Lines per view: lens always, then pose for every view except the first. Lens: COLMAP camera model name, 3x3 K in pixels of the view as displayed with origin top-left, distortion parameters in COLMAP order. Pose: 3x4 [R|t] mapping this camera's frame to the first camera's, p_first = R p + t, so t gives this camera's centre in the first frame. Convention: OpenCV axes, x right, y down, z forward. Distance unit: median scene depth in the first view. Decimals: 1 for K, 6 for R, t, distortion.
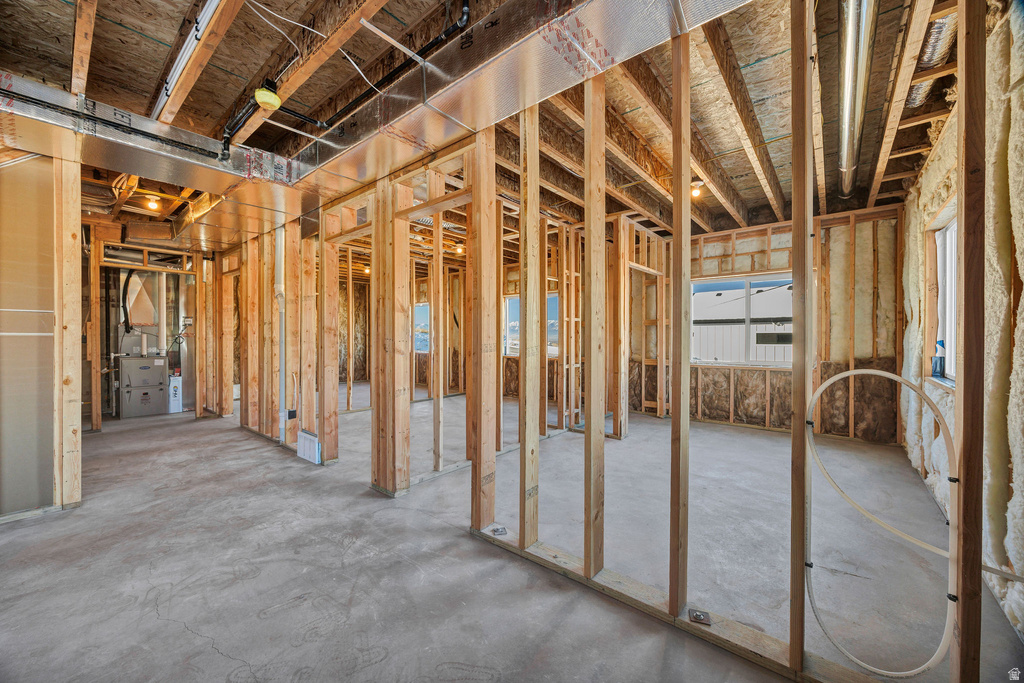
lens RADIAL K [[397.8, 0, 509.6], [0, 397.8, 337.4], [0, 0, 1]] dist [-0.000299, -0.000117]
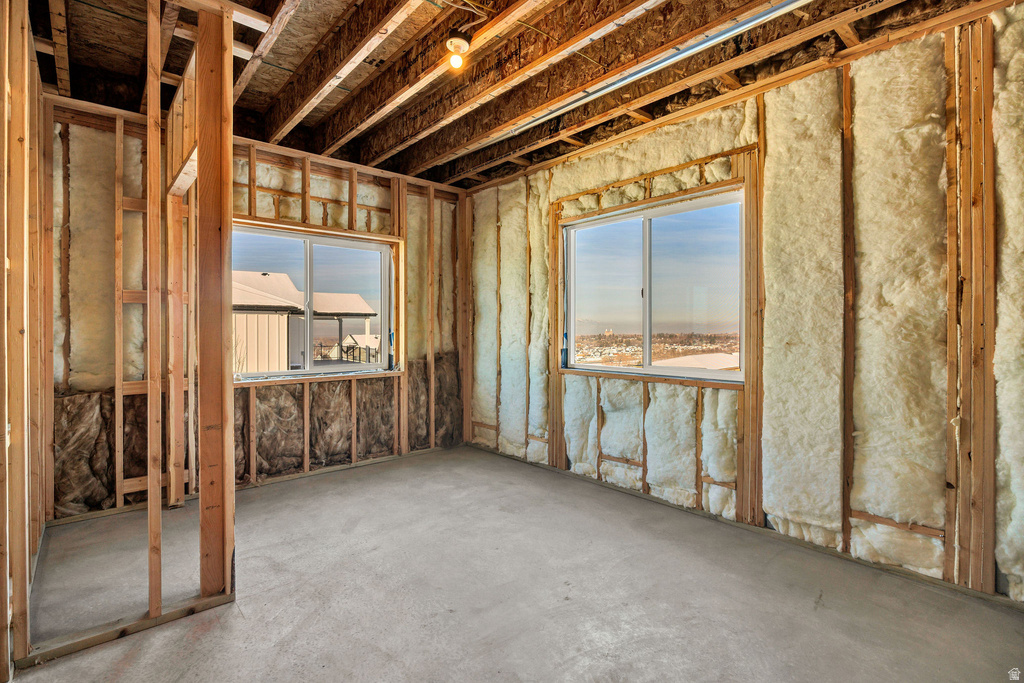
lens RADIAL K [[485.5, 0, 515.0], [0, 485.5, 331.3], [0, 0, 1]] dist [-0.000985, -0.000055]
pose [[0.168080, -0.001631, 0.985772, -0.118688], [0.003913, 0.999992, 0.000987, 0.001556], [-0.985766, 0.003692, 0.168085, 0.585177]]
